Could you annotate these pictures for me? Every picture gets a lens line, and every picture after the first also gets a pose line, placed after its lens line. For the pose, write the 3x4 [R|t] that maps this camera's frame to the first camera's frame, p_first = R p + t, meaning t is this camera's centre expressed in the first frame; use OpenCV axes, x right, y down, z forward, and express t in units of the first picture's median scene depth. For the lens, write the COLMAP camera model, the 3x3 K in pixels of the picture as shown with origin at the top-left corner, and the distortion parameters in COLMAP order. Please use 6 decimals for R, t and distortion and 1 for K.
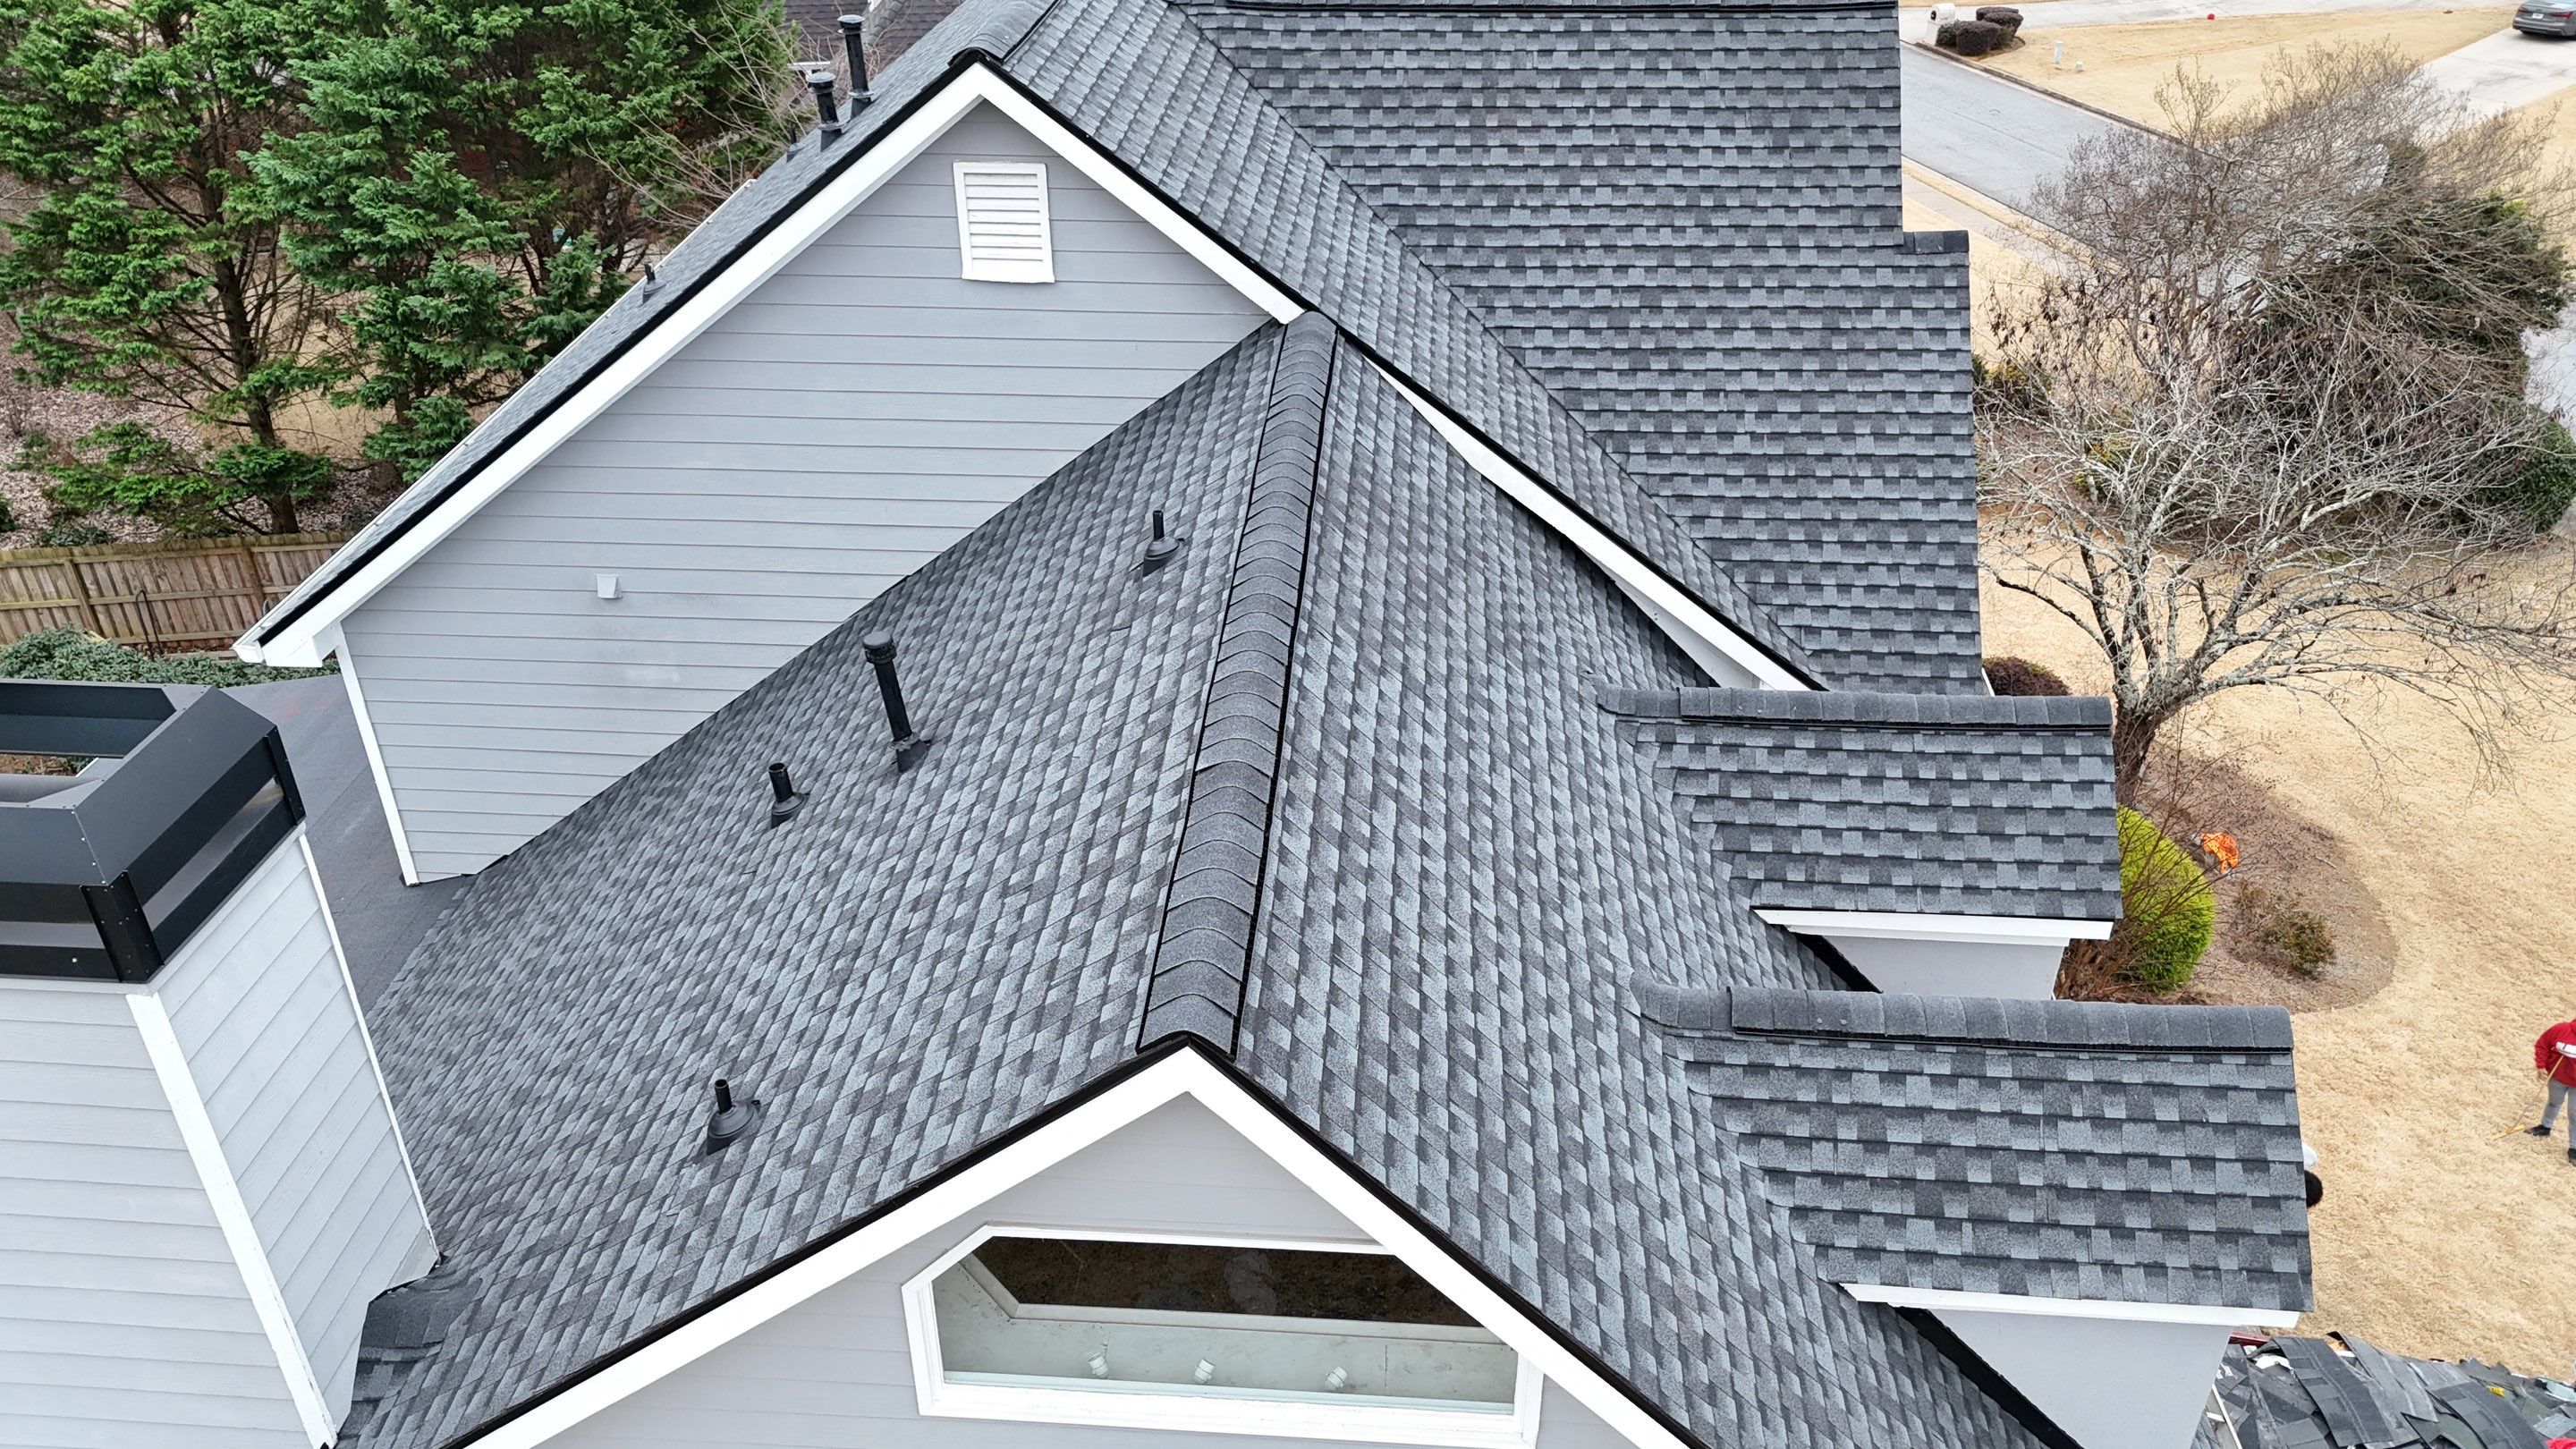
lens RADIAL K [[1802.3, 0, 1288.0], [0, 1802.3, 724.5], [0, 0, 1]] dist [0.000724, -0.009997]
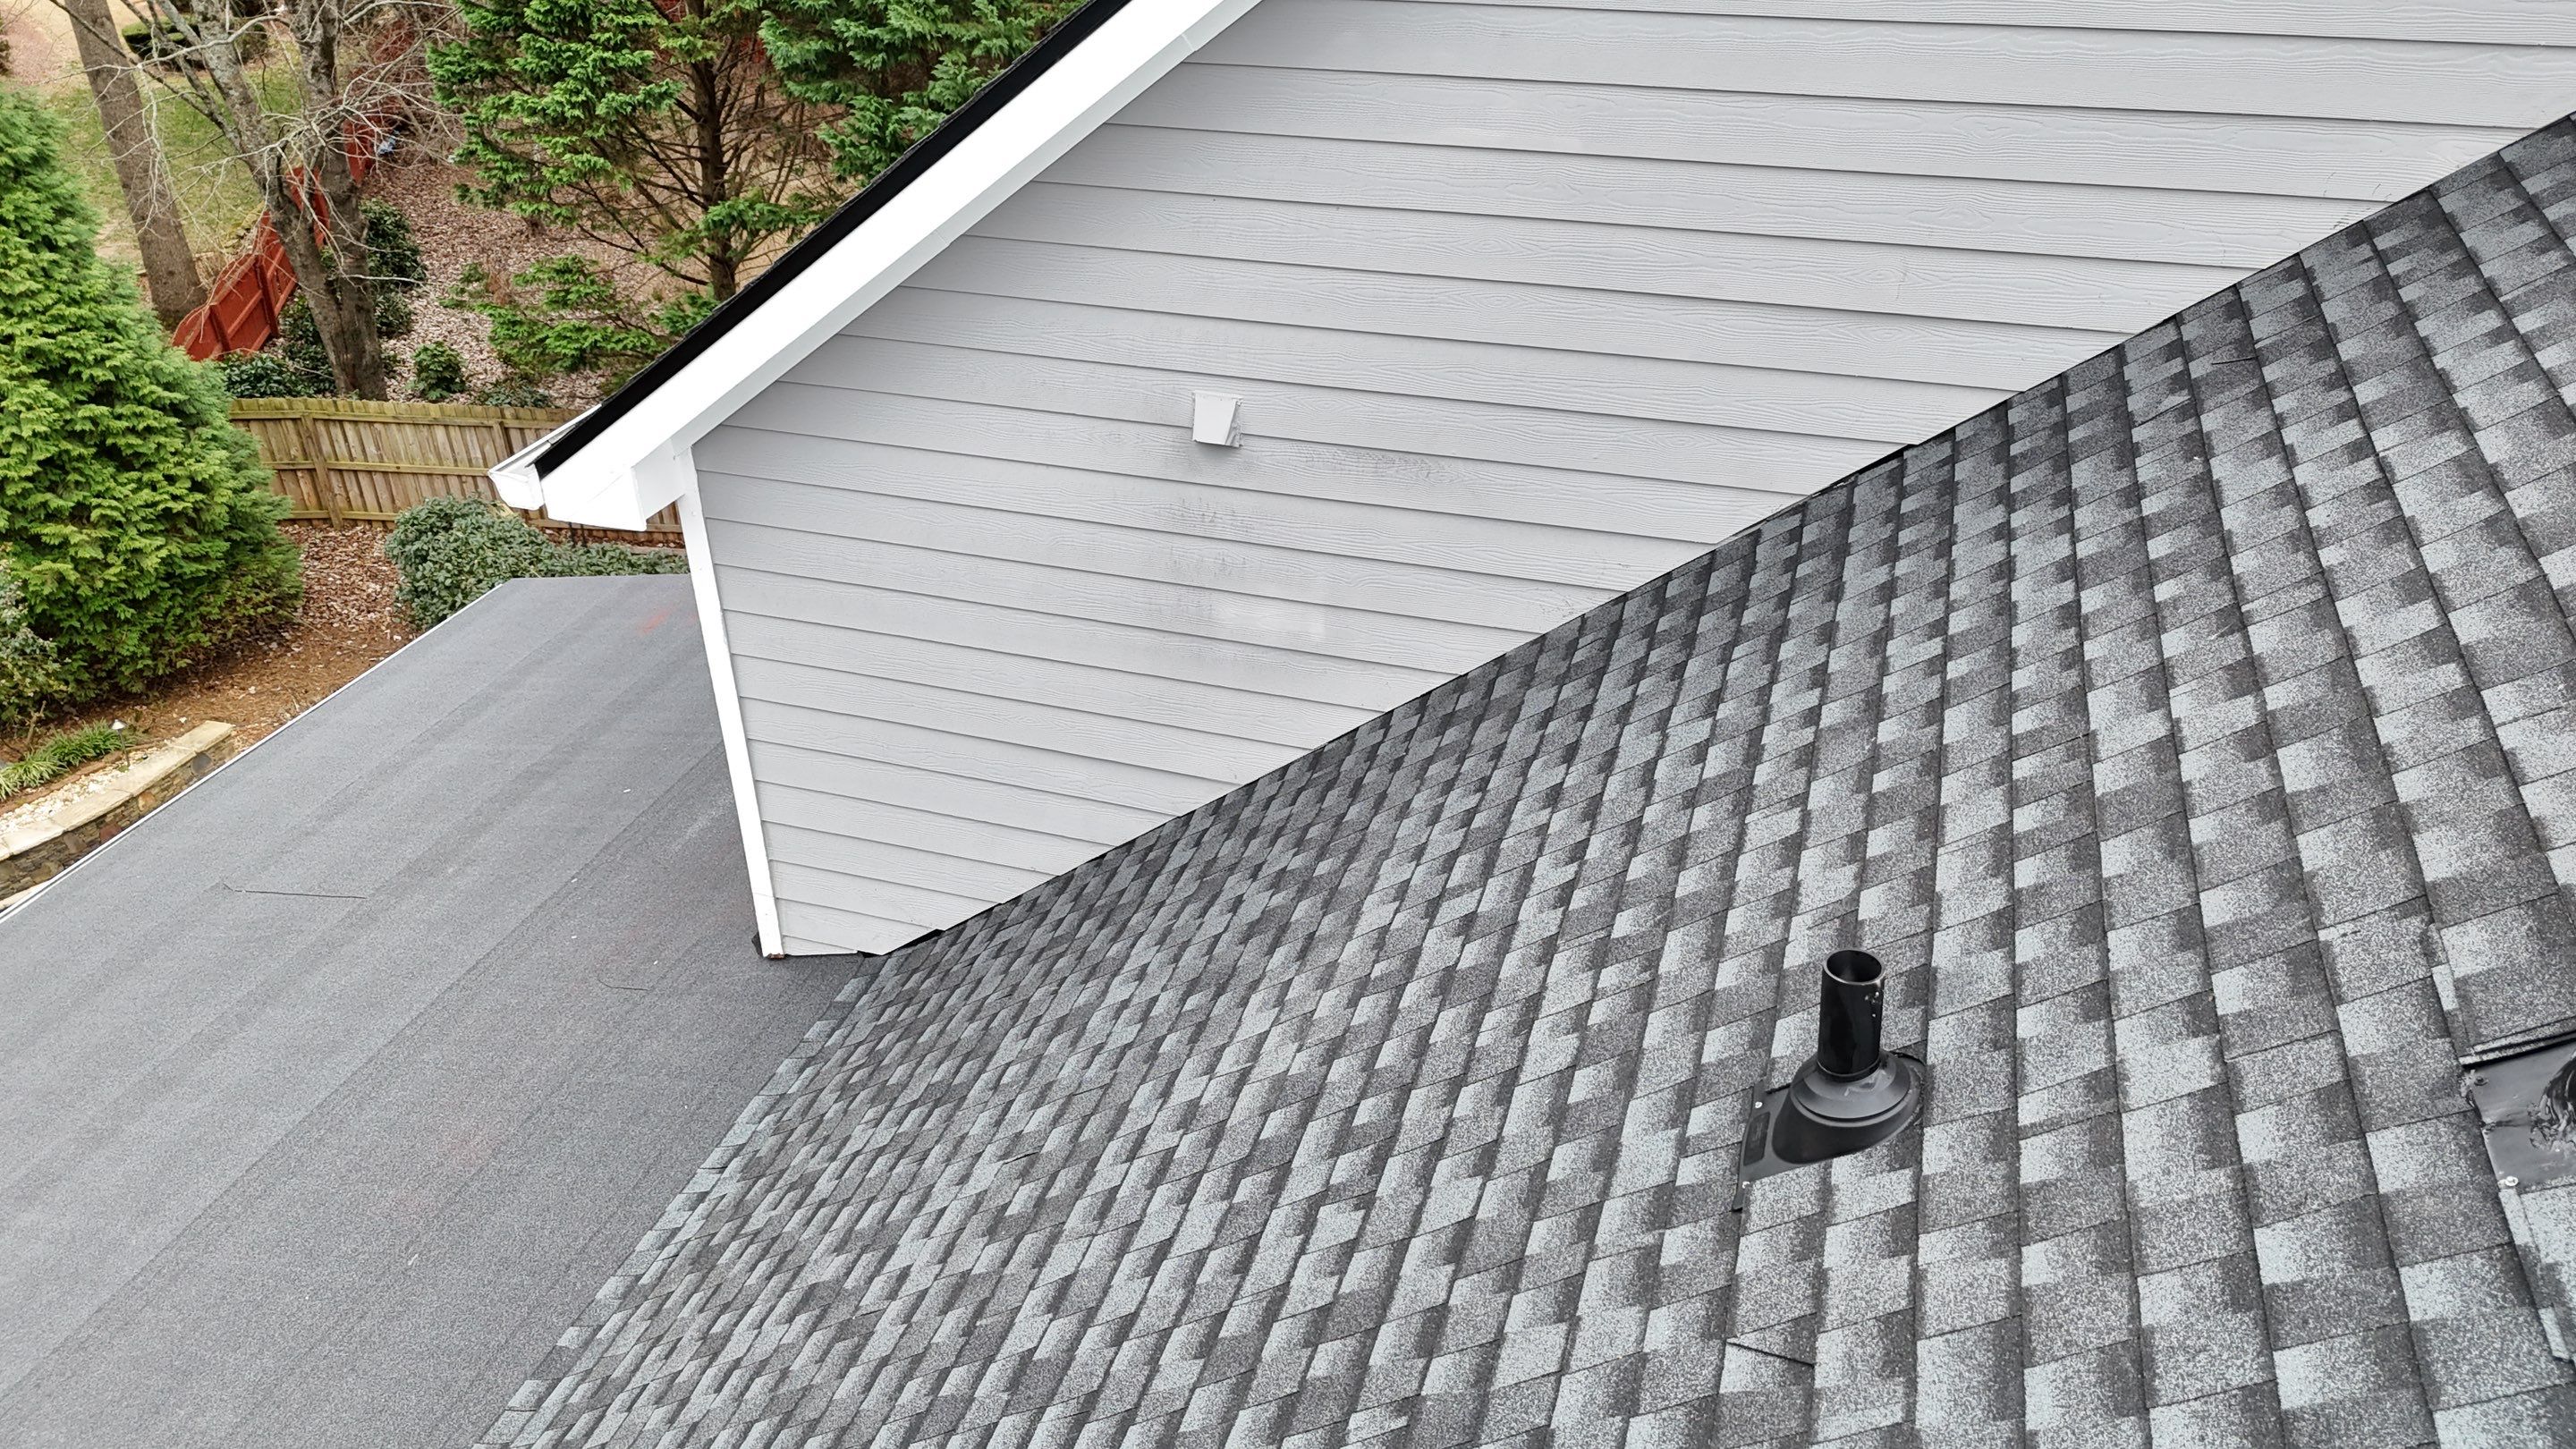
lens RADIAL K [[1802.3, 0, 1288.0], [0, 1802.3, 724.5], [0, 0, 1]] dist [0.000724, -0.009997]
pose [[0.968741, 0.120698, -0.216734, -0.127468], [-0.121643, 0.992533, 0.009028, -0.002474], [0.216205, 0.017619, 0.976189, 0.282819]]
